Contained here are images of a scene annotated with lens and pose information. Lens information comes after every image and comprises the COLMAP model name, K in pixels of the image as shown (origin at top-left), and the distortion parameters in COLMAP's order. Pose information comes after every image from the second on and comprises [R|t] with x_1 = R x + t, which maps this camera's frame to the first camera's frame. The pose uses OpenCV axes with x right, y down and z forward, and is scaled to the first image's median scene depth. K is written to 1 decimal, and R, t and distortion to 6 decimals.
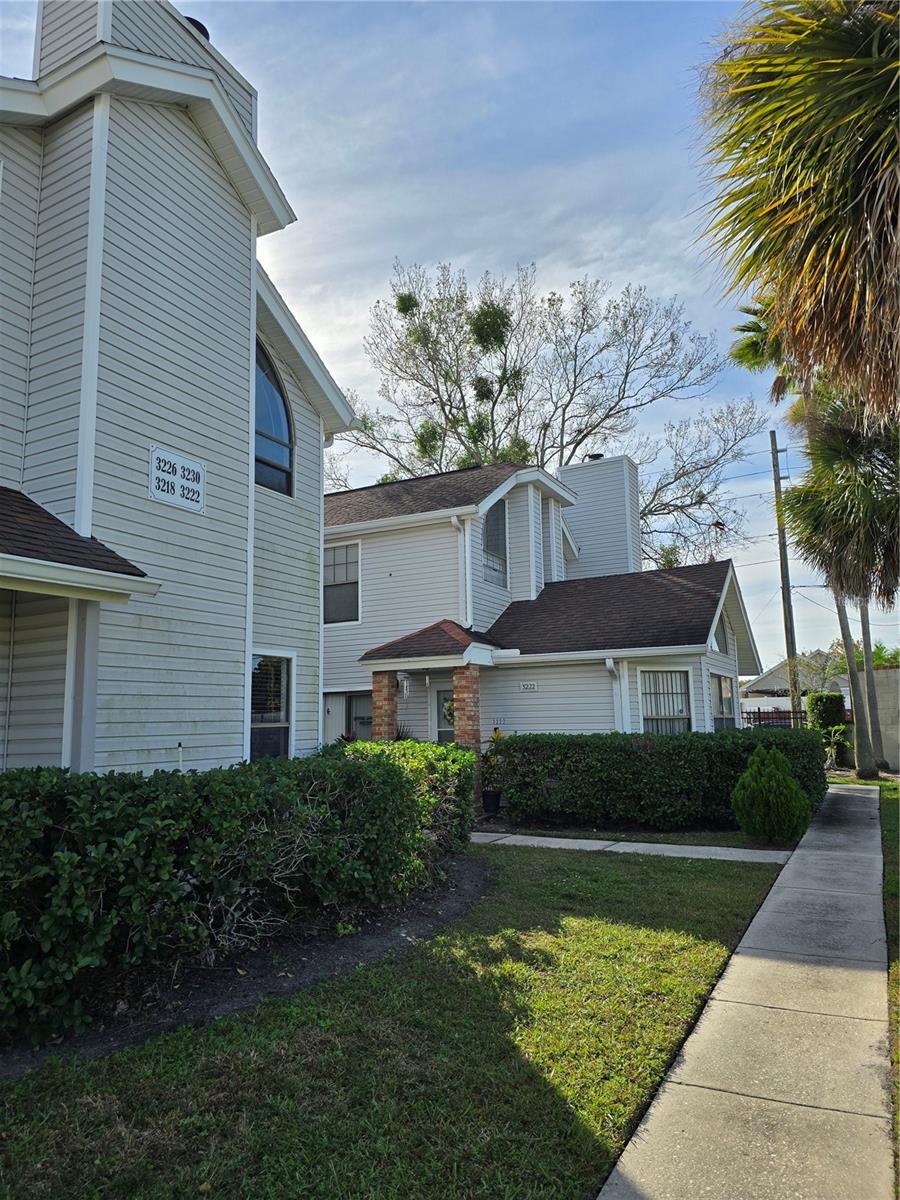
lens RADIAL K [[808.1, 0, 453.0], [0, 808.1, 597.3], [0, 0, 1]] dist [0.039925, -0.024348]
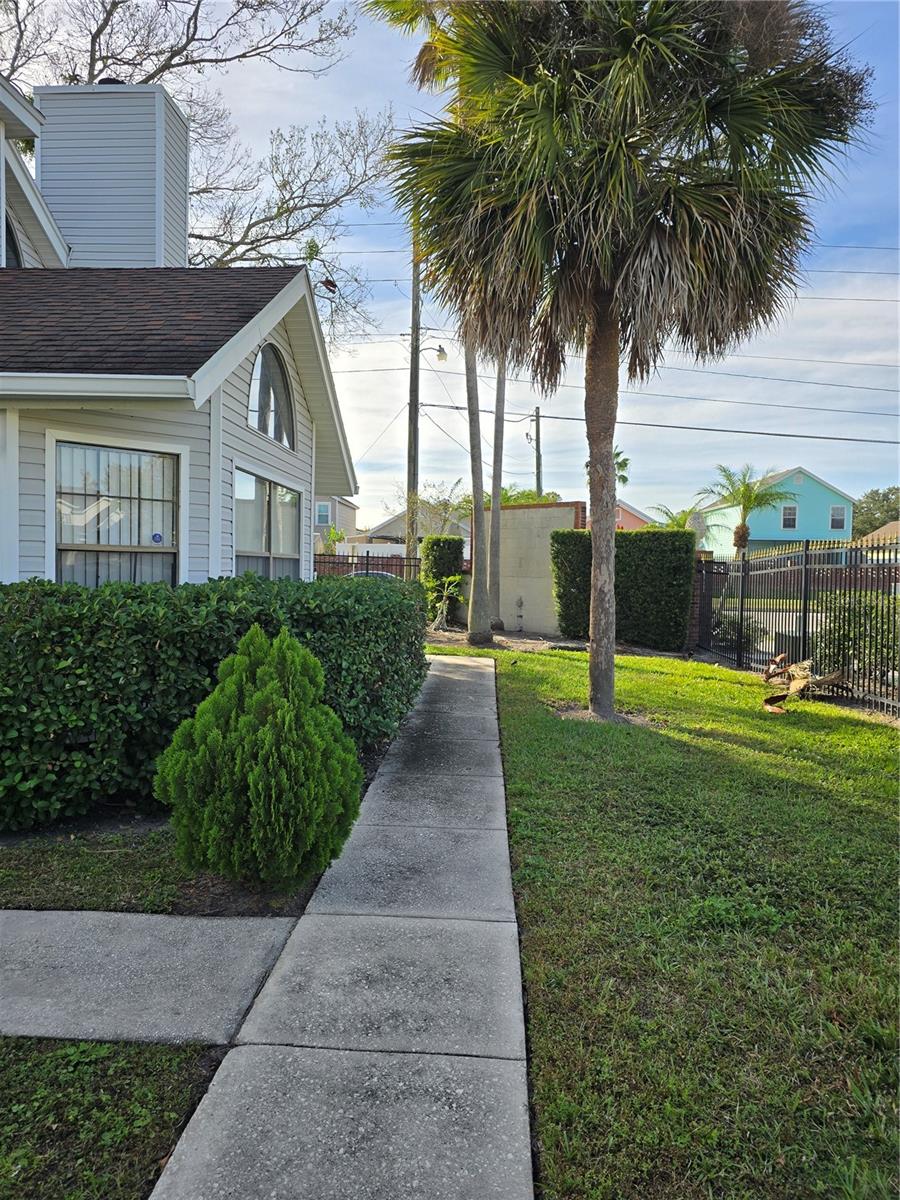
lens RADIAL K [[808.1, 0, 447.3], [0, 808.1, 598.2], [0, 0, 1]] dist [0.039925, -0.024348]
pose [[0.909501, 0.022857, 0.415073, 0.156232], [-0.102042, 0.980213, 0.169615, 0.050481], [-0.402983, -0.196619, 0.893837, 0.326811]]
